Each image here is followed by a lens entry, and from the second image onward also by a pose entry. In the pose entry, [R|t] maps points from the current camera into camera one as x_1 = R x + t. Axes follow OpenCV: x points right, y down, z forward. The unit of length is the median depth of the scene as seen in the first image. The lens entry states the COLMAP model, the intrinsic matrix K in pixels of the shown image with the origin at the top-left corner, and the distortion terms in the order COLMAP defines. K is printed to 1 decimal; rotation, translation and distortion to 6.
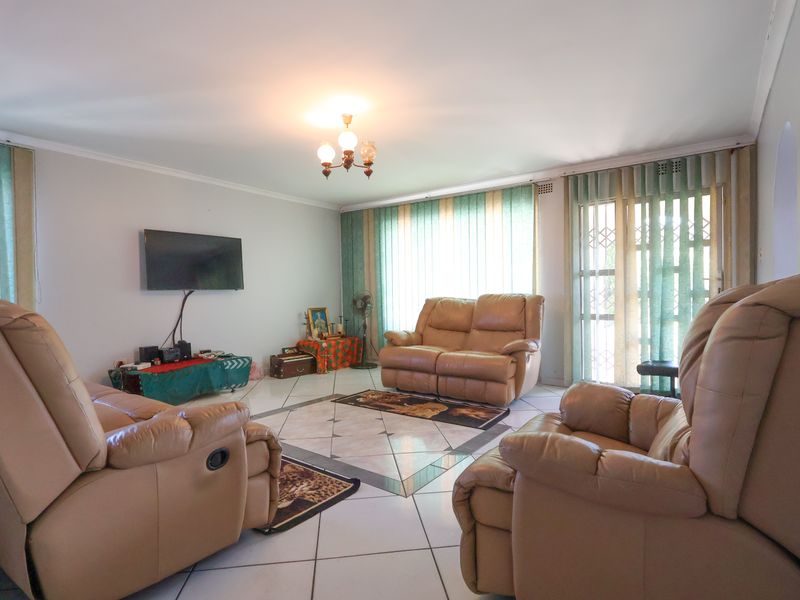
lens RADIAL K [[416.9, 0, 400.6], [0, 416.9, 298.7], [0, 0, 1]] dist [0.000950, 0.001079]
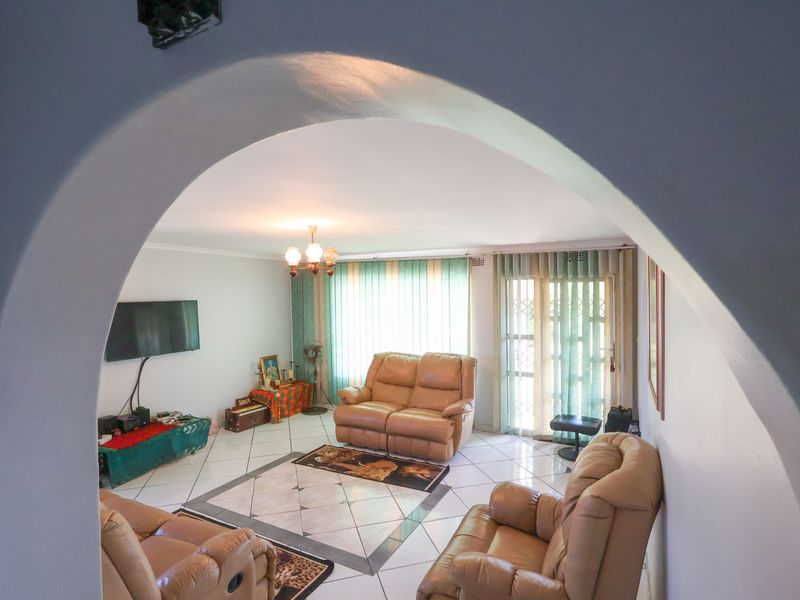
lens RADIAL K [[416.9, 0, 400.5], [0, 416.9, 299.6], [0, 0, 1]] dist [0.000950, 0.001079]
pose [[0.988426, -0.000233, 0.151704, -0.047563], [0.000094, 1.000000, 0.000922, -0.181158], [-0.151704, -0.000897, 0.988425, -0.129372]]
